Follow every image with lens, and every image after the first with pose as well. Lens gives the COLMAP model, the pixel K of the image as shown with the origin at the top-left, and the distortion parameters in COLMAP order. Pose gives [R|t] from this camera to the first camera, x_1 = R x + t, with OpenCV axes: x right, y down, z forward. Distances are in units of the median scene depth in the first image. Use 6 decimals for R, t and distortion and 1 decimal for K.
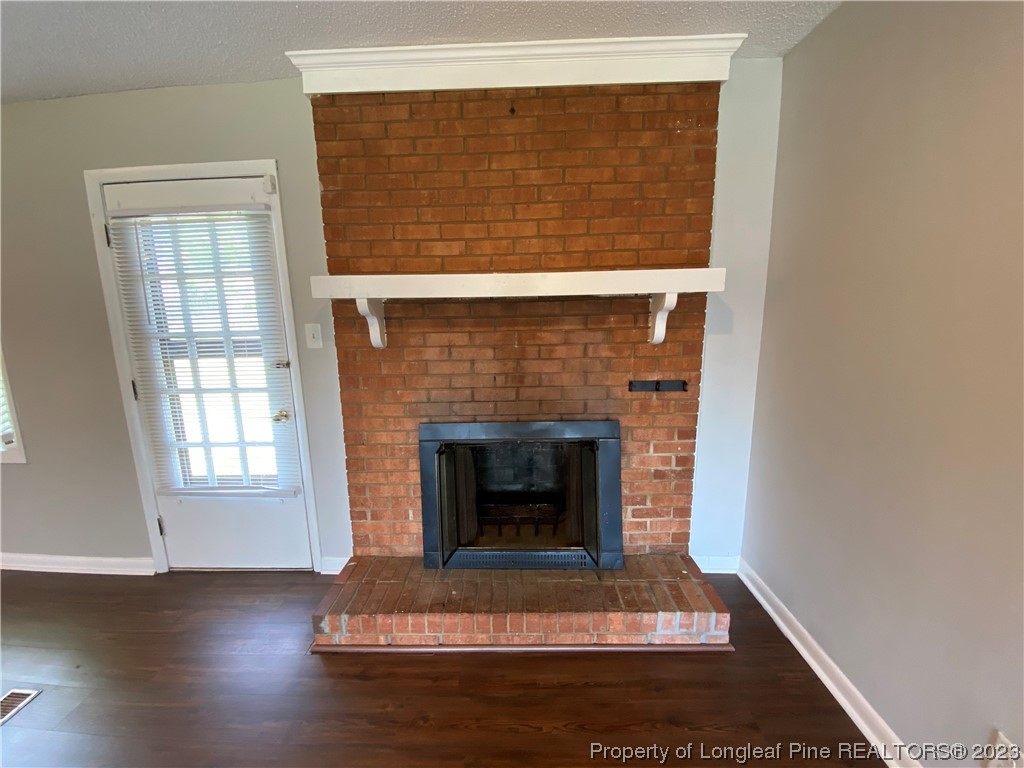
lens RADIAL K [[408.1, 0, 506.6], [0, 408.1, 384.8], [0, 0, 1]] dist [0.045321, -0.033337]
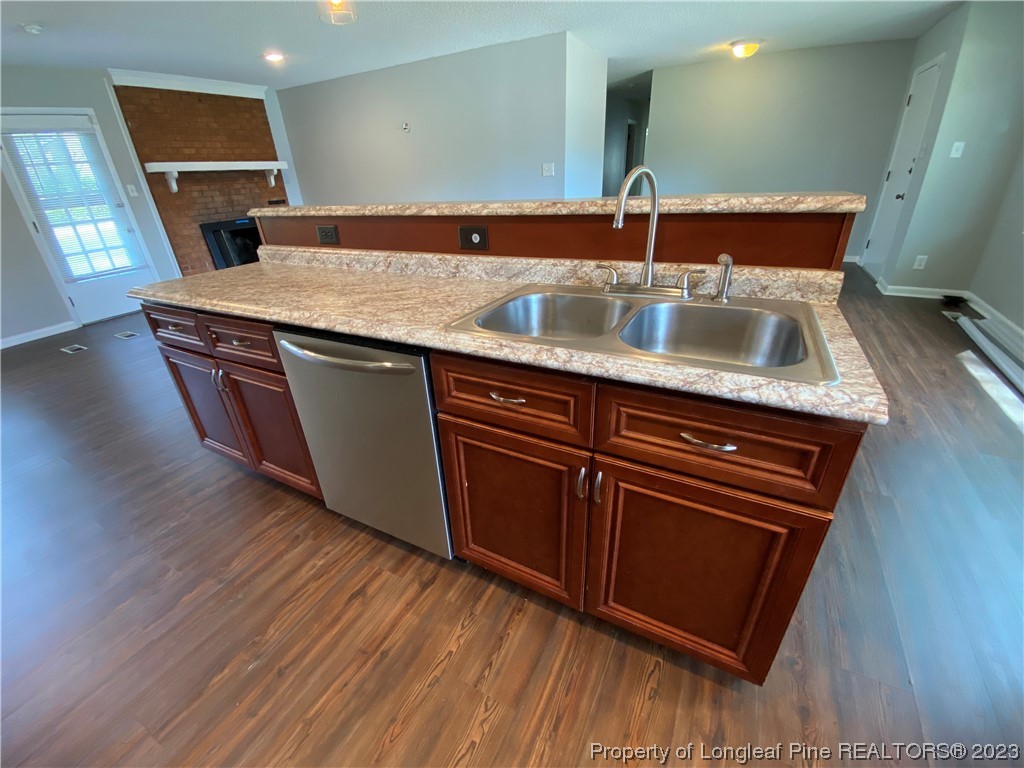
lens RADIAL K [[417.1, 0, 507.8], [0, 417.1, 384.2], [0, 0, 1]] dist [0.035201, -0.026516]
pose [[0.450847, -0.406356, 0.794740, -1.923308], [0.183001, 0.913531, 0.363280, 0.418407], [-0.873641, -0.018345, 0.486226, -2.082622]]
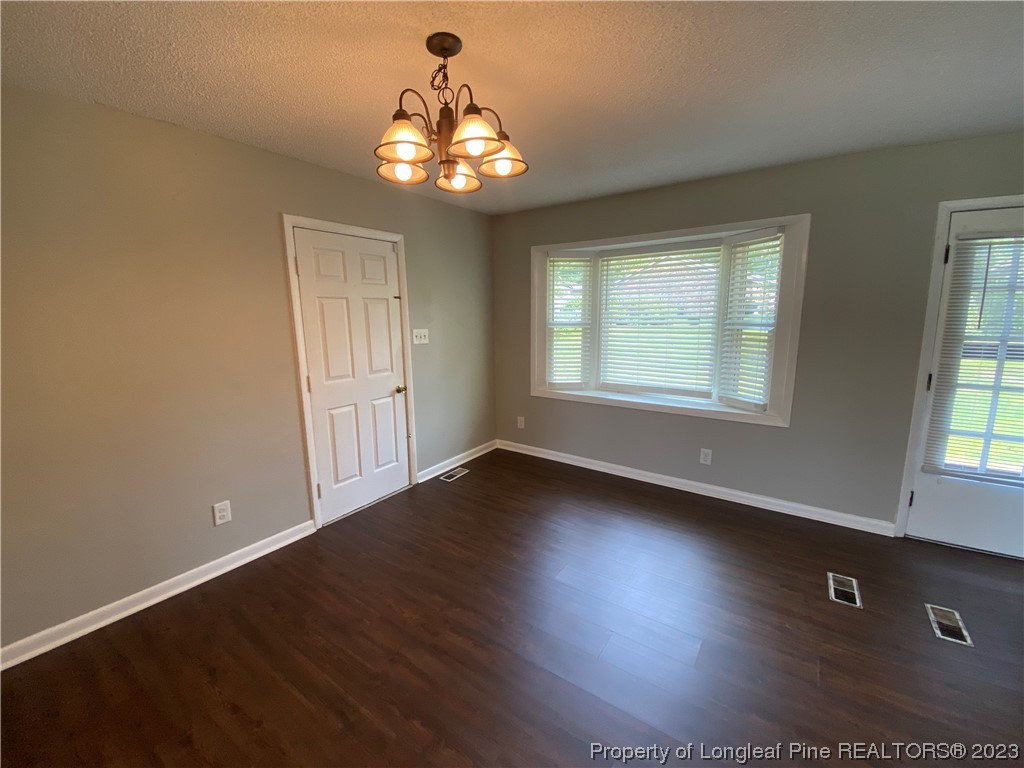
lens RADIAL K [[408.1, 0, 506.6], [0, 408.1, 384.8], [0, 0, 1]] dist [0.045321, -0.033337]
pose [[0.831830, 0.105088, -0.544991, -1.387236], [-0.111029, 0.993571, 0.022119, 0.143012], [0.543812, 0.042110, 0.838150, -0.719177]]
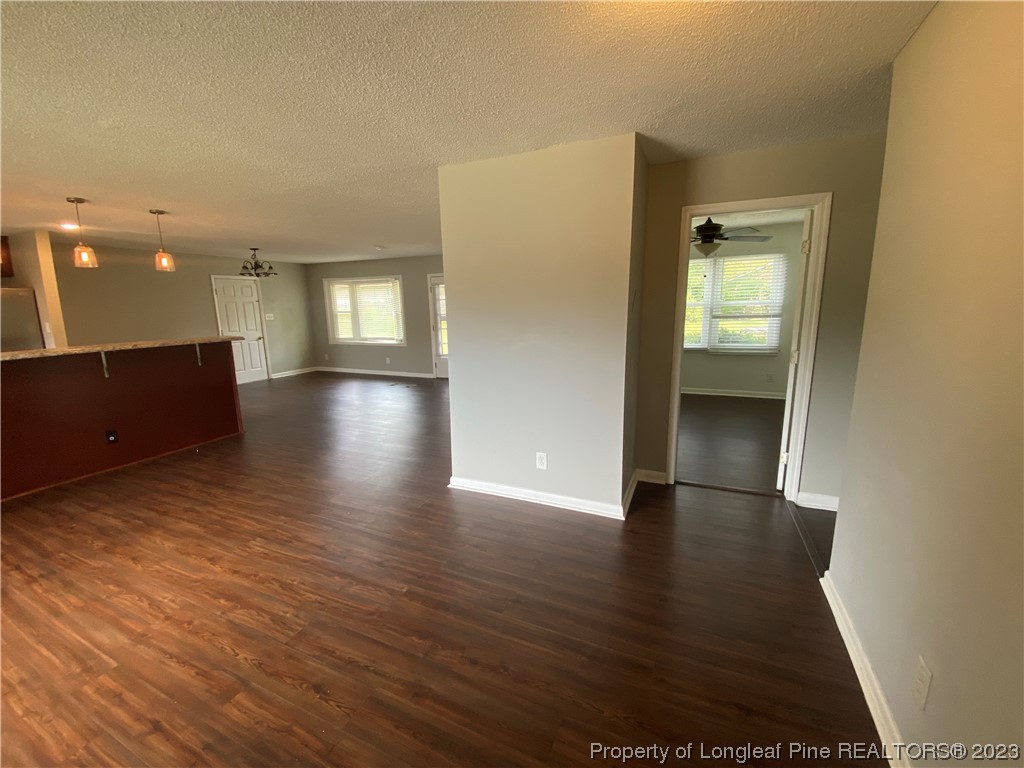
lens RADIAL K [[416.6, 0, 509.3], [0, 416.6, 381.1], [0, 0, 1]] dist [0.044407, -0.036802]
pose [[0.923302, 0.069335, -0.377766, 1.428130], [-0.072361, 0.997359, 0.006196, 0.485411], [0.377198, 0.021615, 0.925881, -2.628134]]
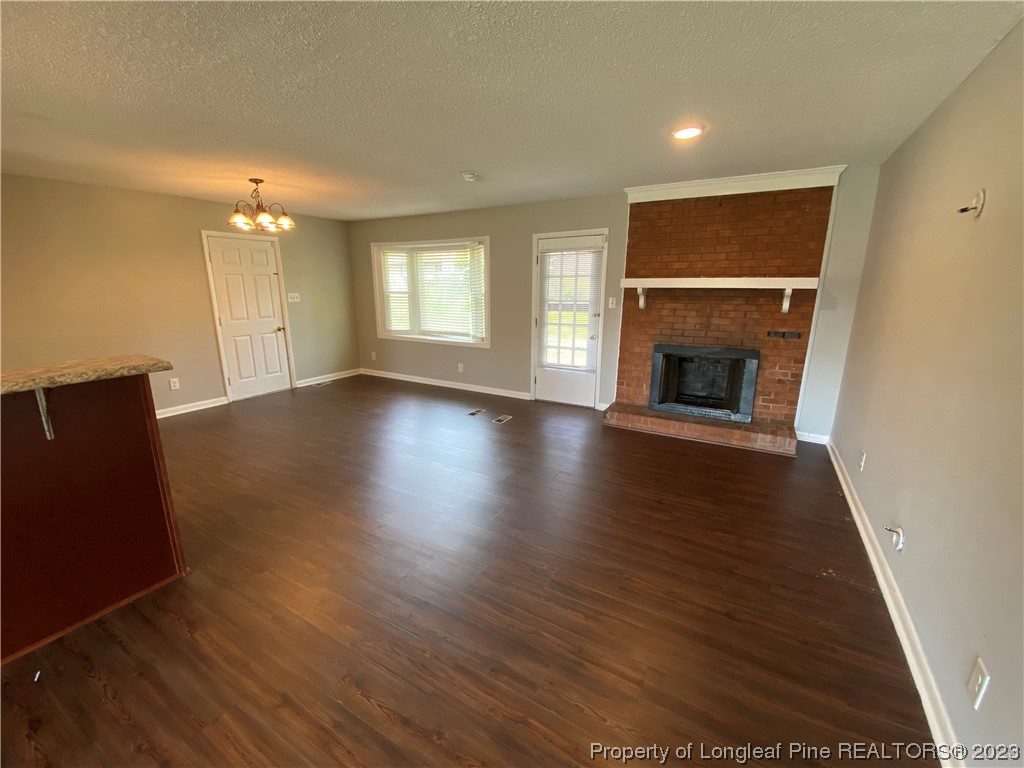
lens RADIAL K [[417.1, 0, 507.8], [0, 417.1, 384.2], [0, 0, 1]] dist [0.035201, -0.026516]
pose [[0.876349, 0.132727, -0.463030, 0.172320], [-0.113770, 0.991124, 0.068778, 0.251039], [0.468049, -0.007595, 0.883670, -1.418075]]
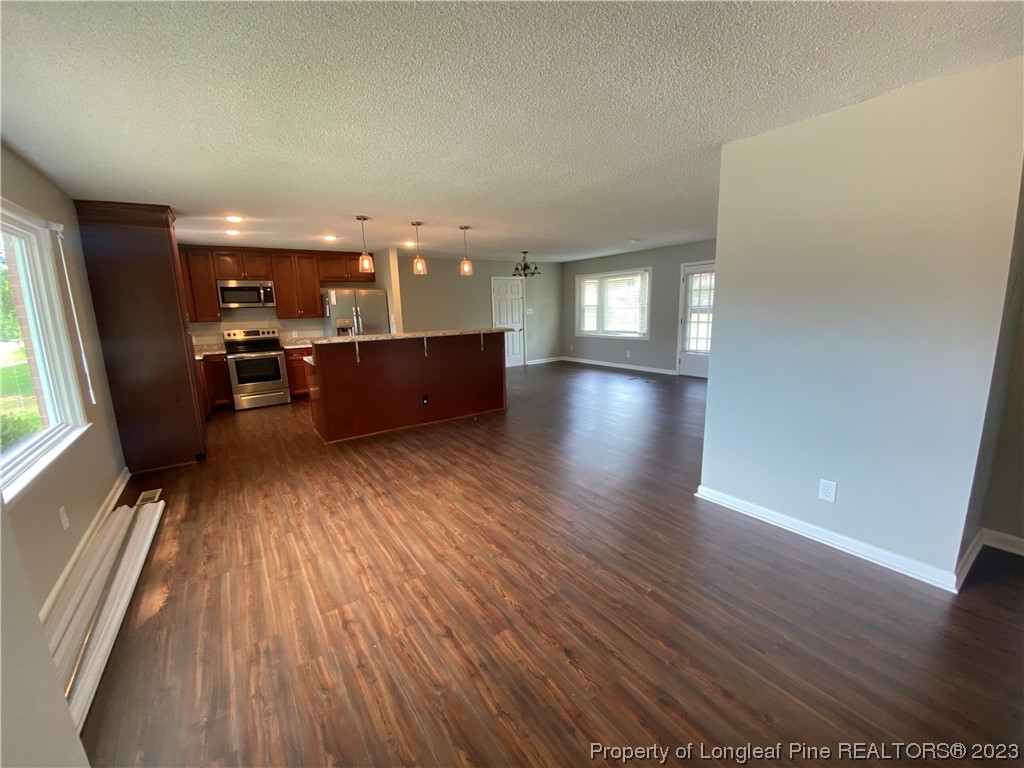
lens RADIAL K [[416.6, 0, 509.3], [0, 416.6, 381.1], [0, 0, 1]] dist [0.044407, -0.036802]
pose [[0.588766, 0.145654, -0.795072, 1.368301], [-0.136041, 0.987455, 0.080157, 0.489261], [0.796773, 0.060969, 0.601195, -2.671119]]
